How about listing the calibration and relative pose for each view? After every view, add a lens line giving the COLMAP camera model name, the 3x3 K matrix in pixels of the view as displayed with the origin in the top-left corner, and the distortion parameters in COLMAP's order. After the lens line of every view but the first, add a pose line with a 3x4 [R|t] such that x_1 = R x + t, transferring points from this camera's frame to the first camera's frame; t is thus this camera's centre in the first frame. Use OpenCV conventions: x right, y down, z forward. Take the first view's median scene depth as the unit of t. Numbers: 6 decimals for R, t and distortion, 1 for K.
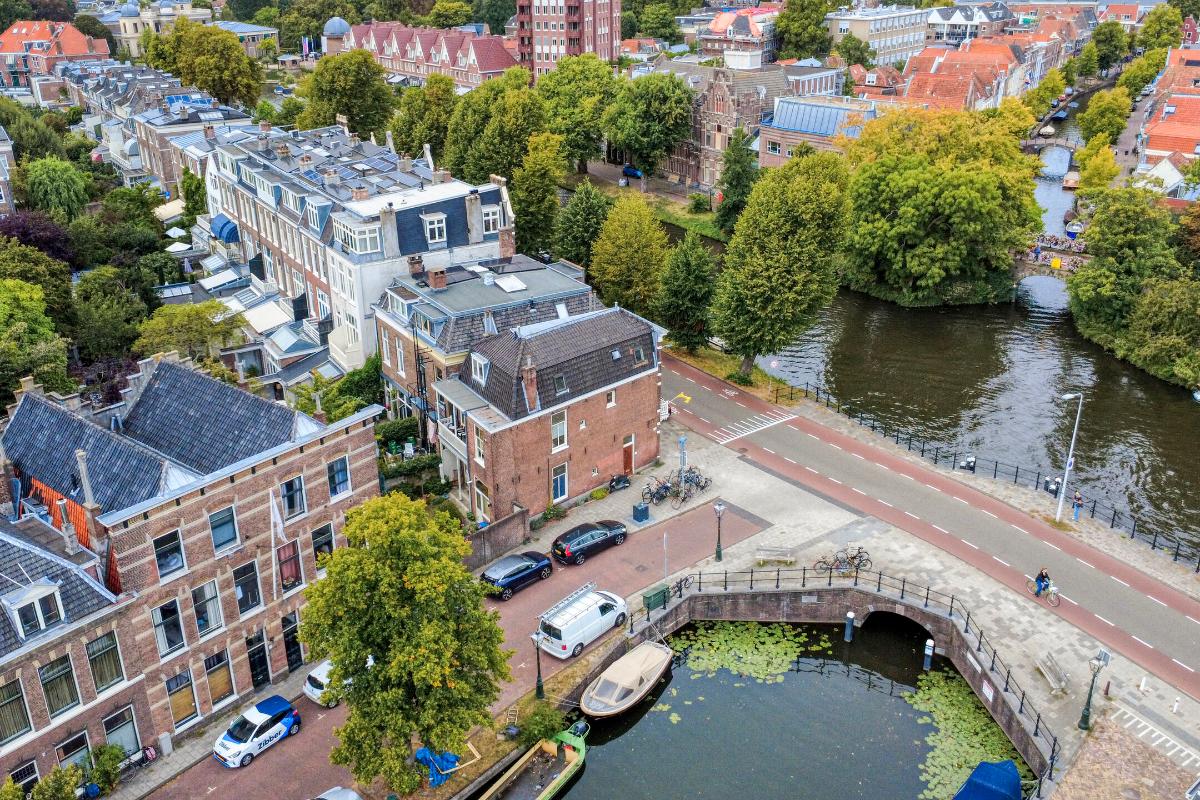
lens RADIAL K [[1017.9, 0, 544.2], [0, 1017.9, 330.7], [0, 0, 1]] dist [0.005986, -0.002351]
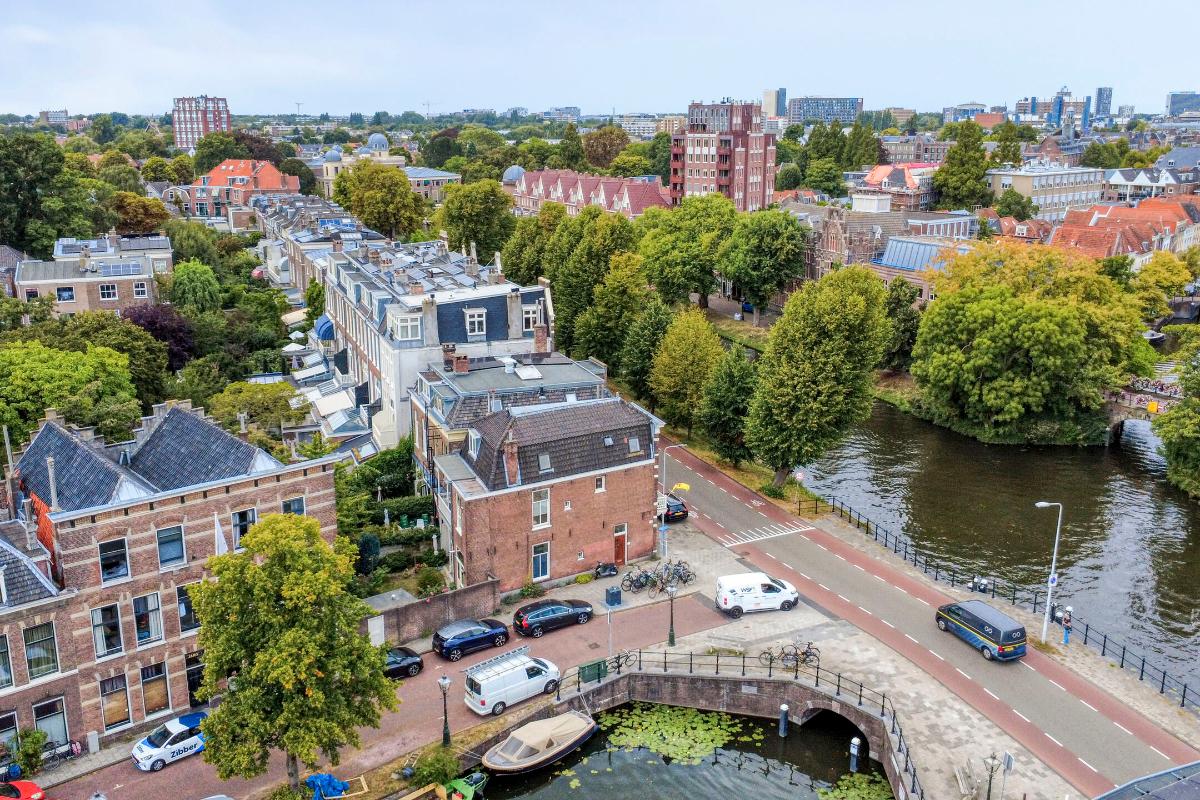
lens RADIAL K [[1017.9, 0, 544.2], [0, 1017.9, 330.7], [0, 0, 1]] dist [0.005986, -0.002351]
pose [[0.984605, 0.052028, -0.166872, 0.143731], [-0.075307, 0.987793, -0.136362, 0.048727], [0.157740, 0.146829, 0.976504, -0.023422]]
